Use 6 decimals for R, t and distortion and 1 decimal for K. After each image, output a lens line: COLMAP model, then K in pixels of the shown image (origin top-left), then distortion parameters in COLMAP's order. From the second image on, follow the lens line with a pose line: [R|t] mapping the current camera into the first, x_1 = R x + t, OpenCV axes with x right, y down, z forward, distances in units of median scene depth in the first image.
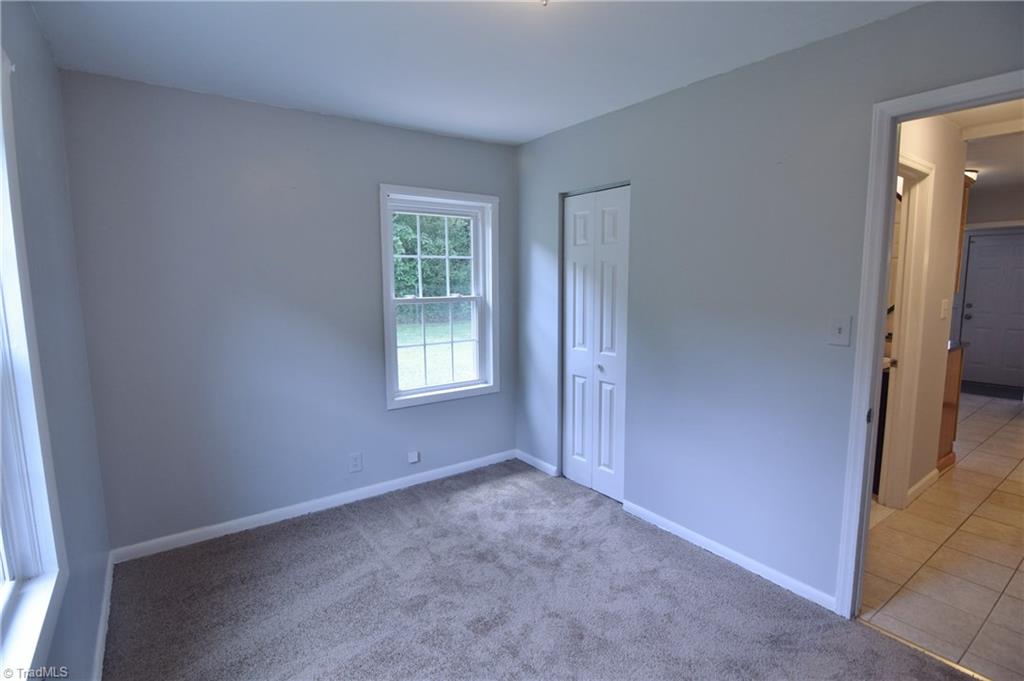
lens RADIAL K [[498.2, 0, 503.9], [0, 498.2, 338.1], [0, 0, 1]] dist [-0.010861, -0.007630]
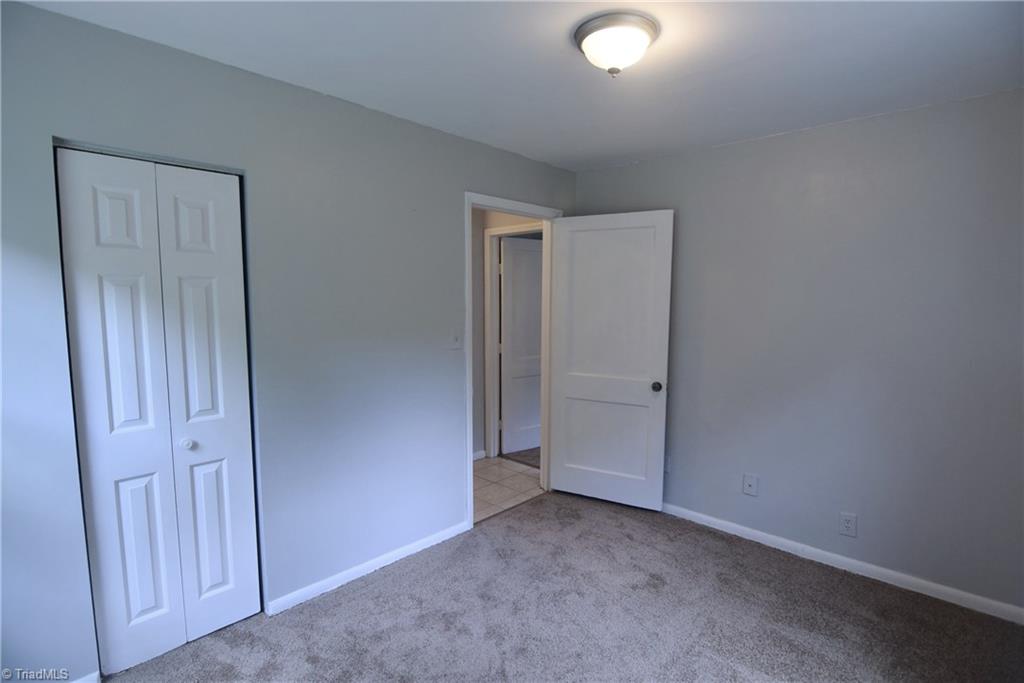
lens RADIAL K [[498.2, 0, 512.5], [0, 498.2, 341.4], [0, 0, 1]] dist [-0.010861, -0.007630]
pose [[-0.192580, -0.083767, 0.977699, -0.494119], [0.114727, 0.987595, 0.107213, -0.092620], [-0.974552, 0.132815, -0.180580, 0.698662]]
